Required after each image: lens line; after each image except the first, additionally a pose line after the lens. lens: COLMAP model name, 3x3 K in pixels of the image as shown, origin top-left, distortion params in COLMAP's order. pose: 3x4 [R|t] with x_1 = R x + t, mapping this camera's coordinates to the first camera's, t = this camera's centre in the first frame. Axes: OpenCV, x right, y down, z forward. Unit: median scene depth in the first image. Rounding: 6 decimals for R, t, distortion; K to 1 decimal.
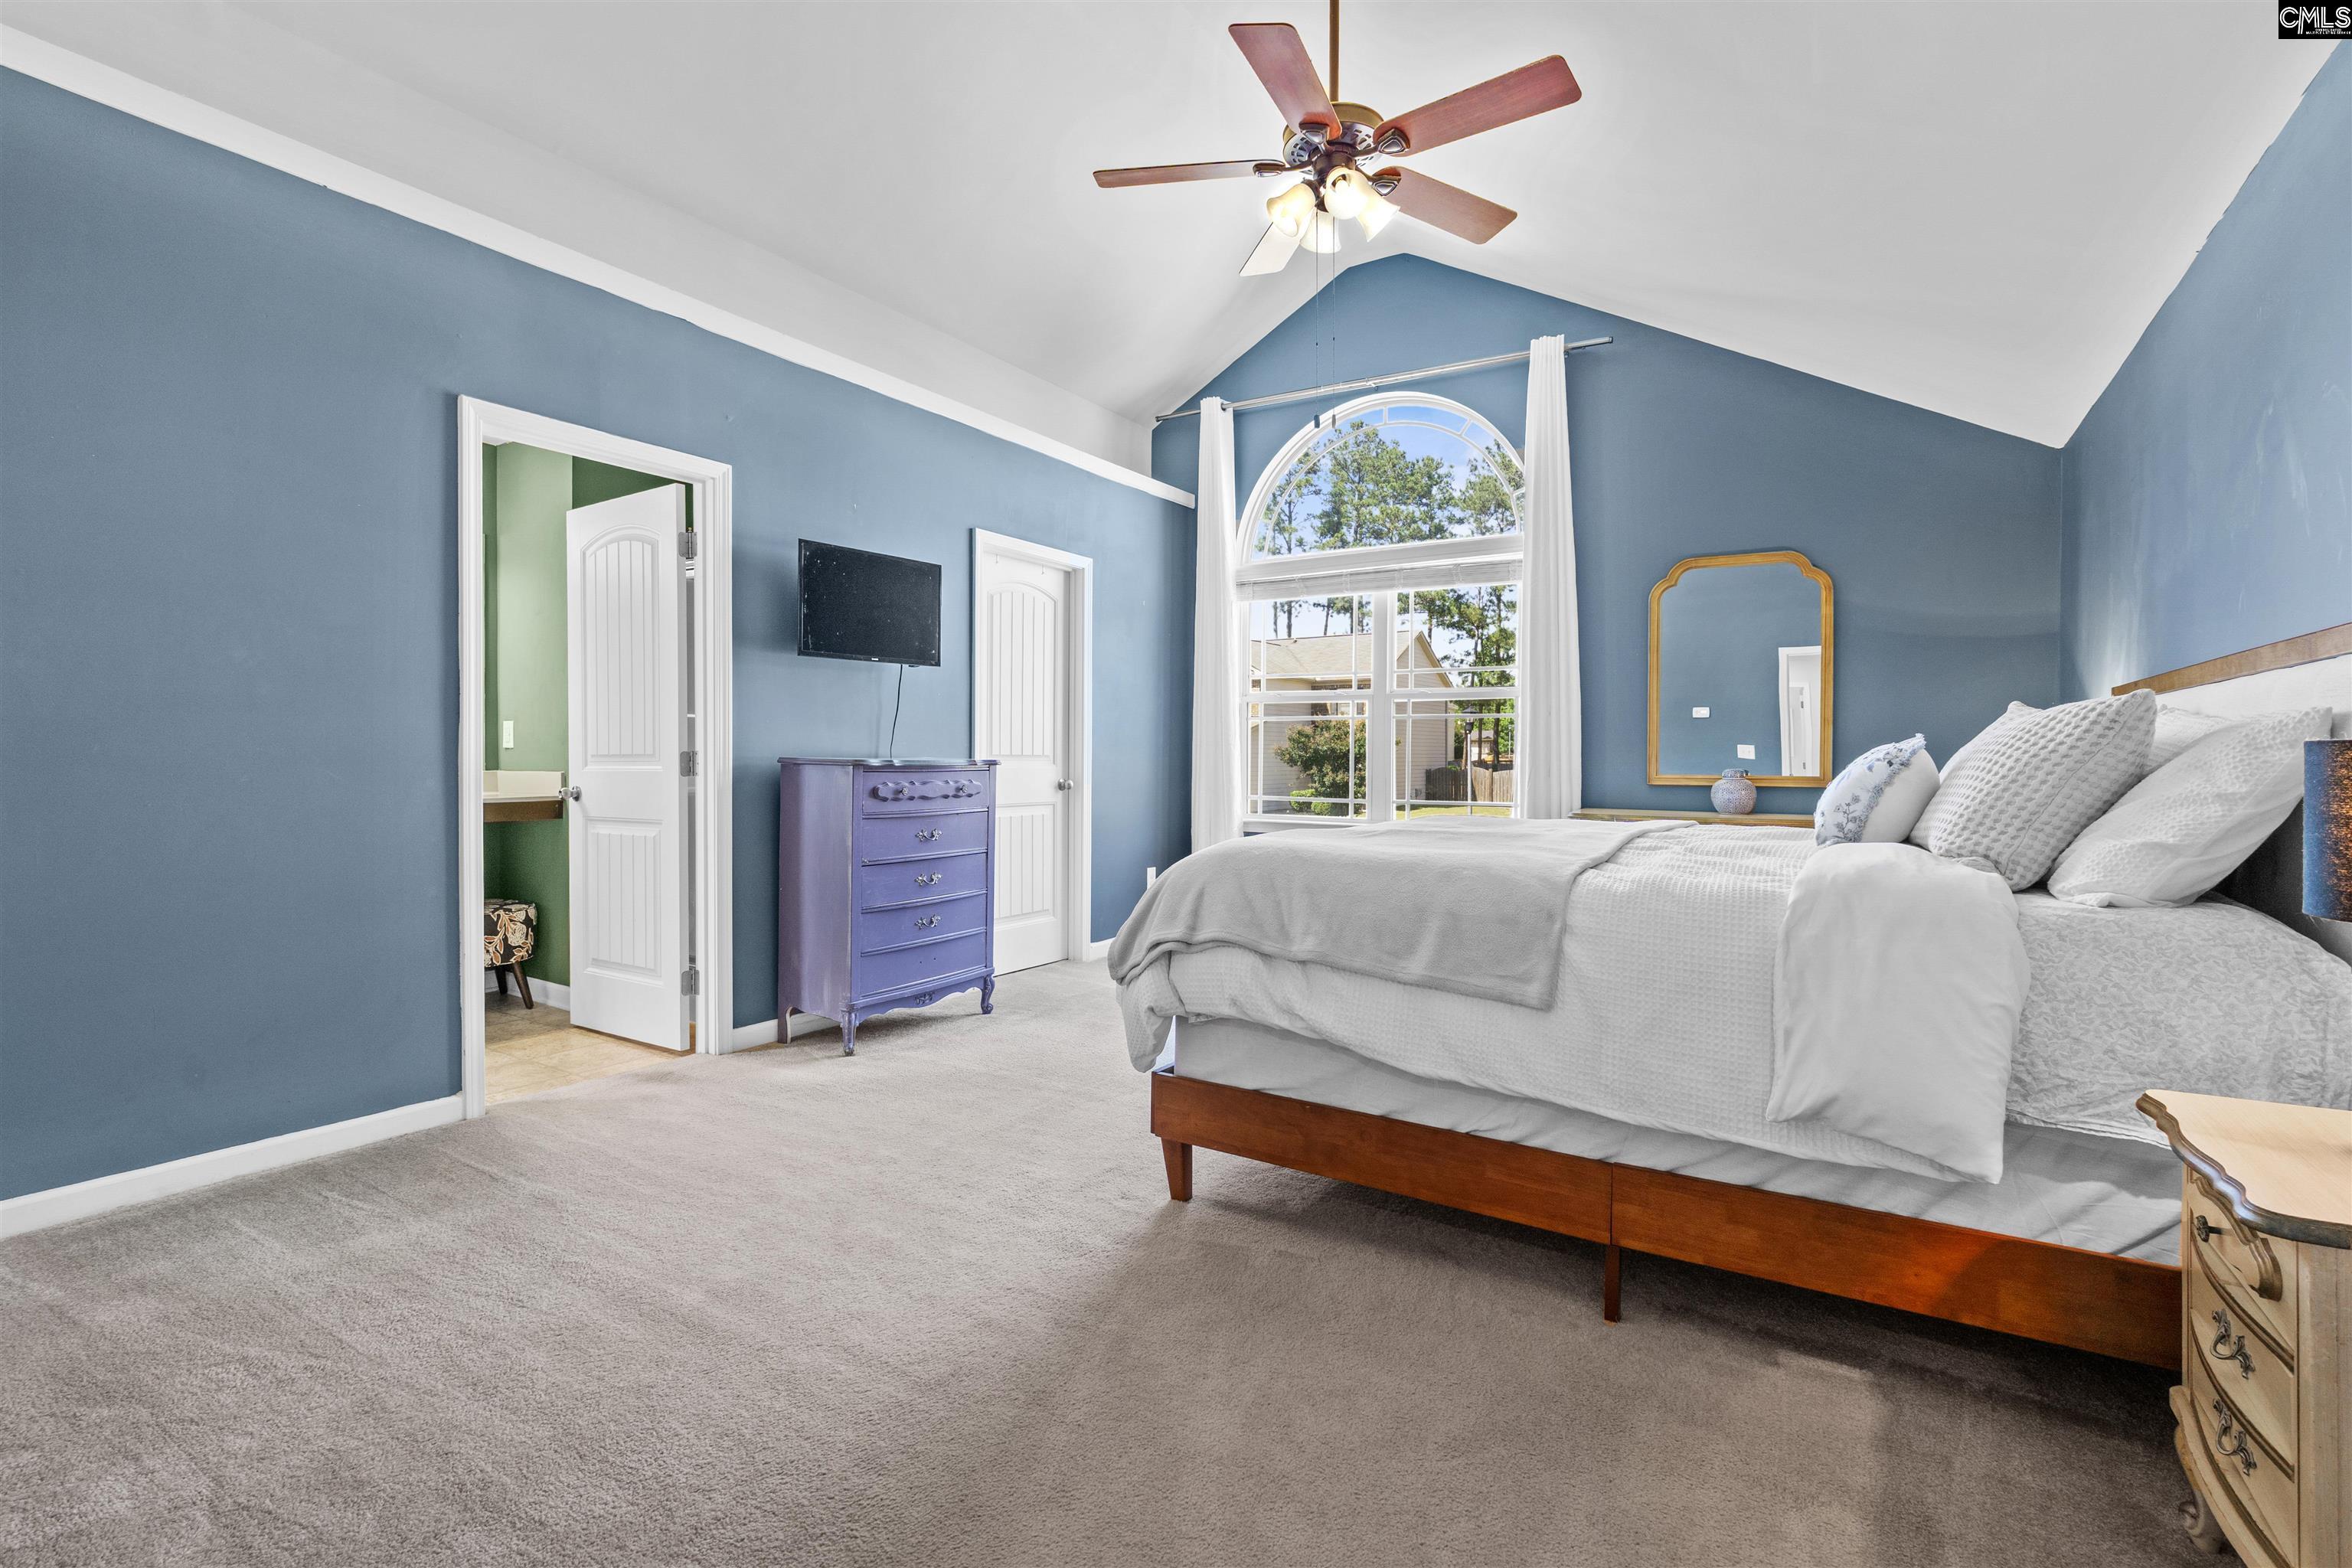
lens RADIAL K [[1089.6, 0, 1154.1], [0, 1089.6, 766.0], [0, 0, 1]] dist [0.000689, -0.000042]
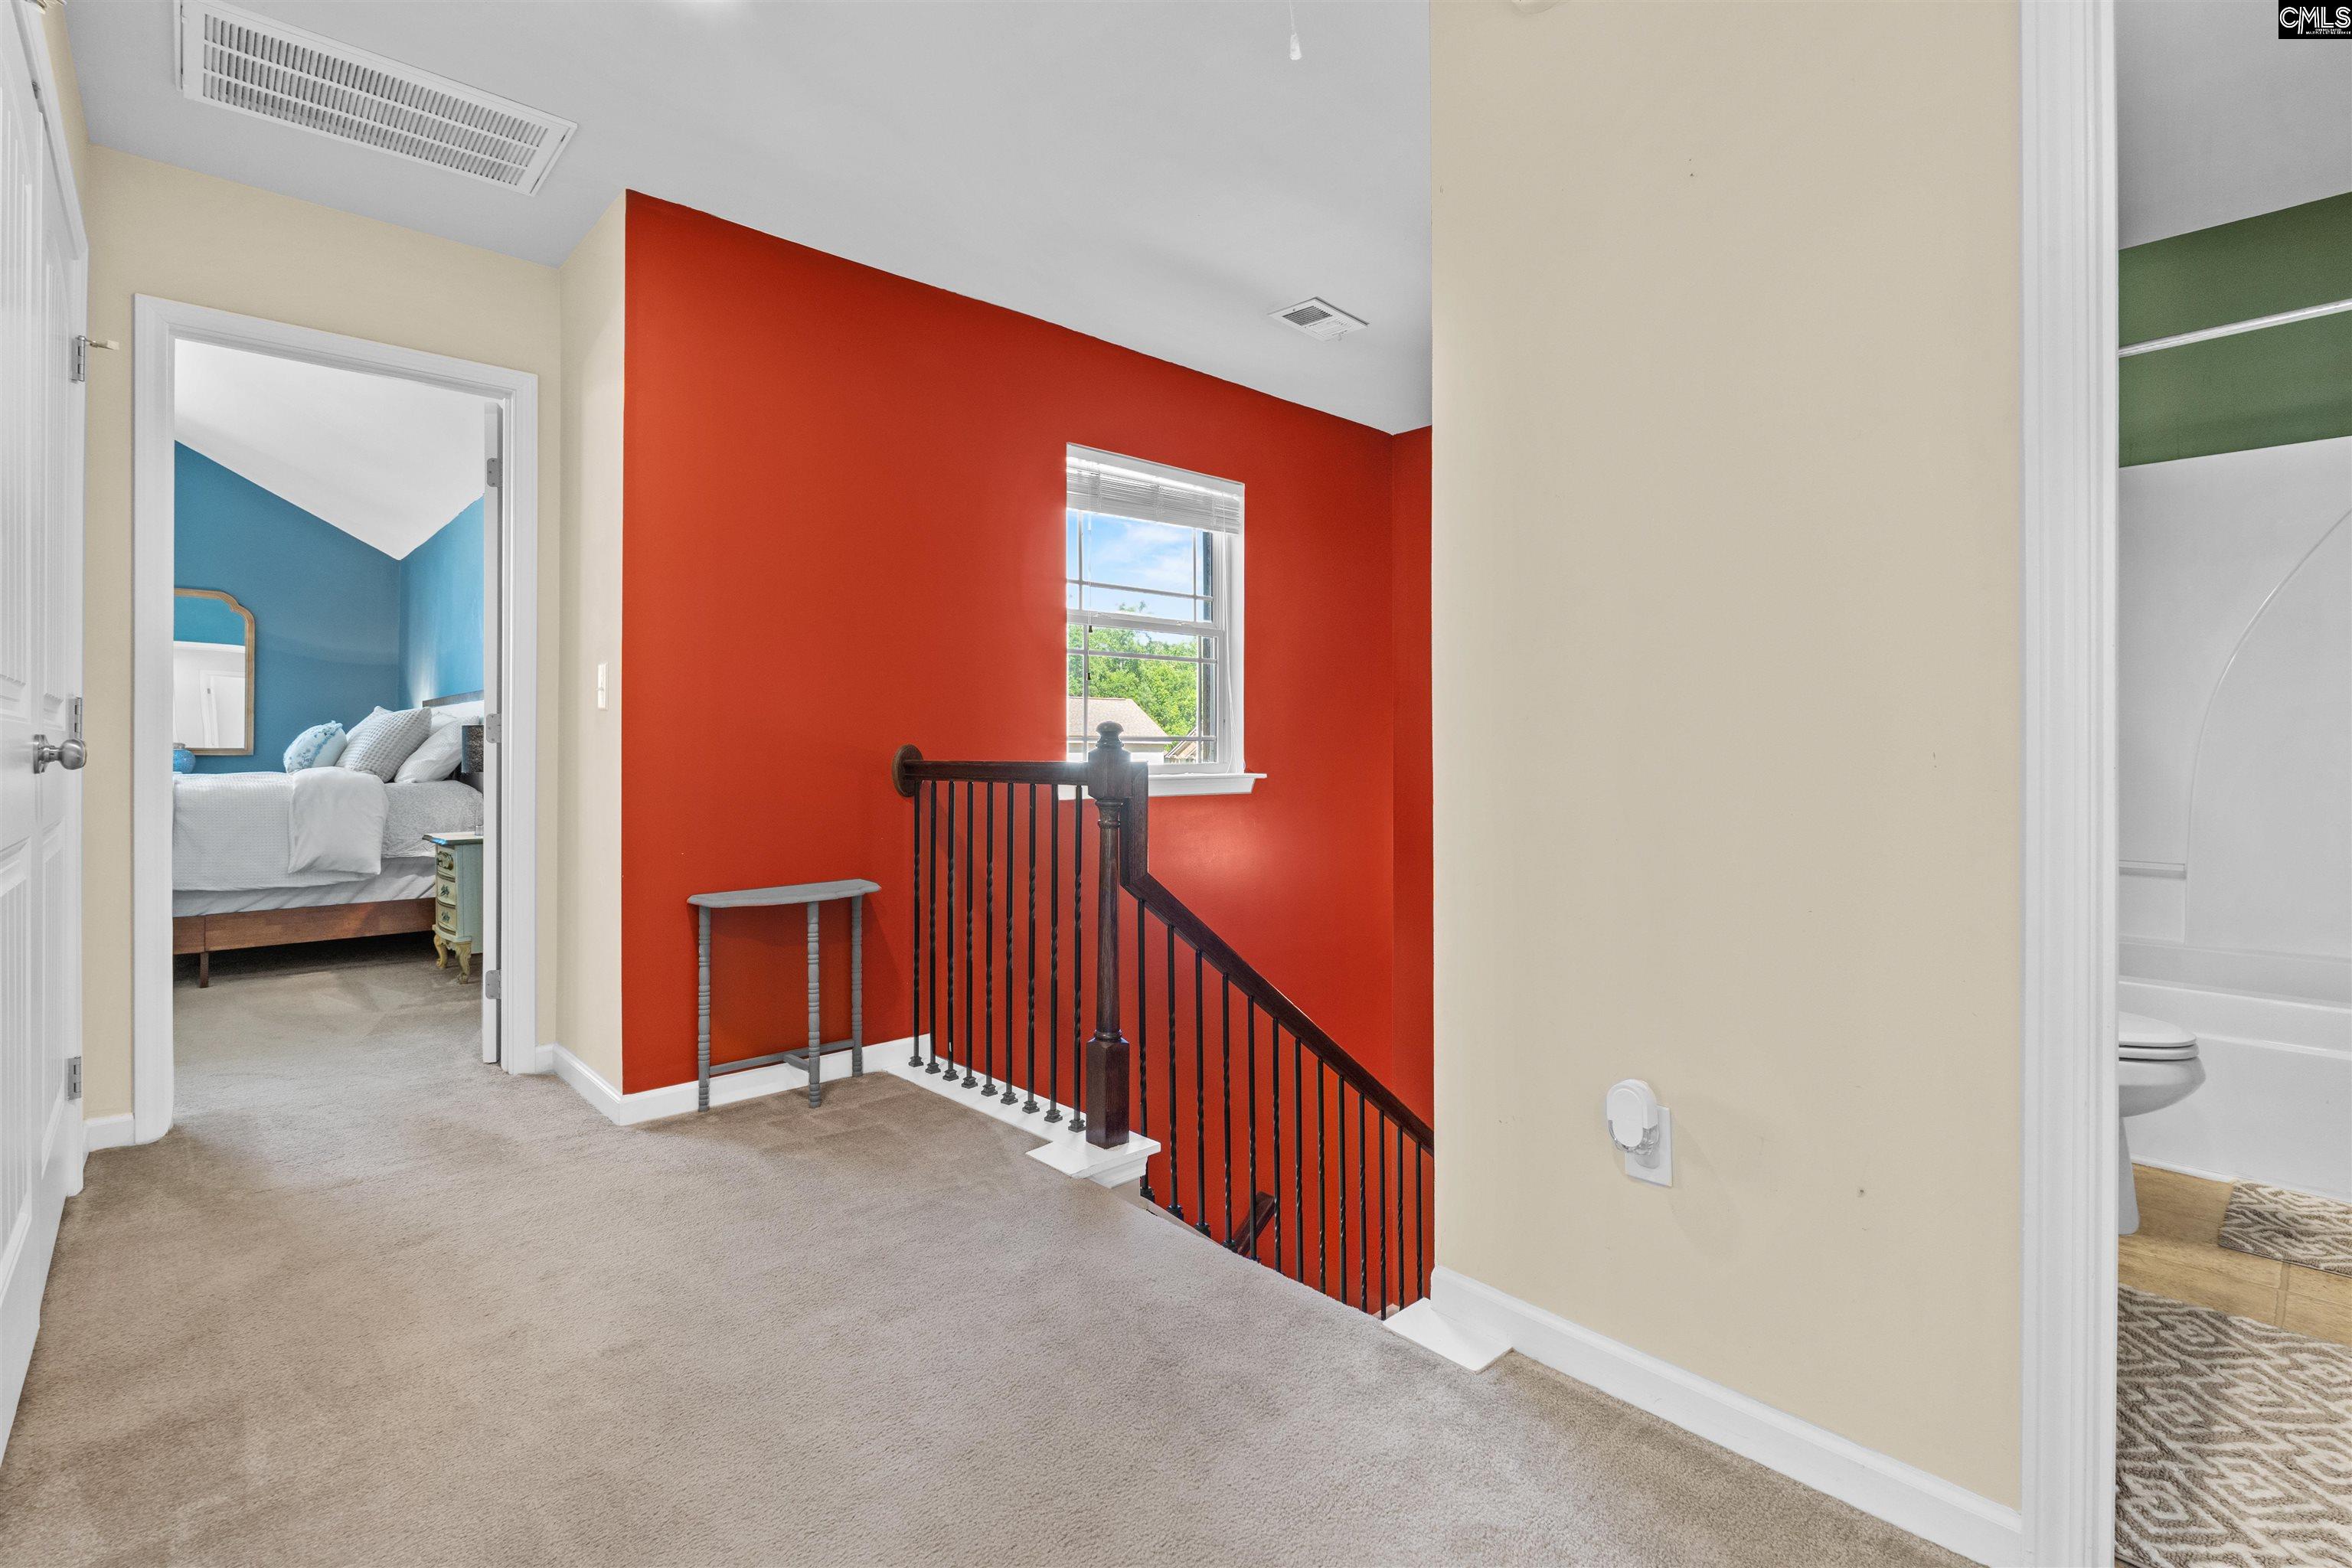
lens RADIAL K [[1089.6, 0, 1155.8], [0, 1089.6, 760.5], [0, 0, 1]] dist [0.000689, -0.000042]
pose [[0.266974, -0.000723, 0.963703, -1.220495], [0.002196, 0.999998, 0.000142, 0.068652], [-0.963701, 0.002079, 0.266975, -1.466734]]
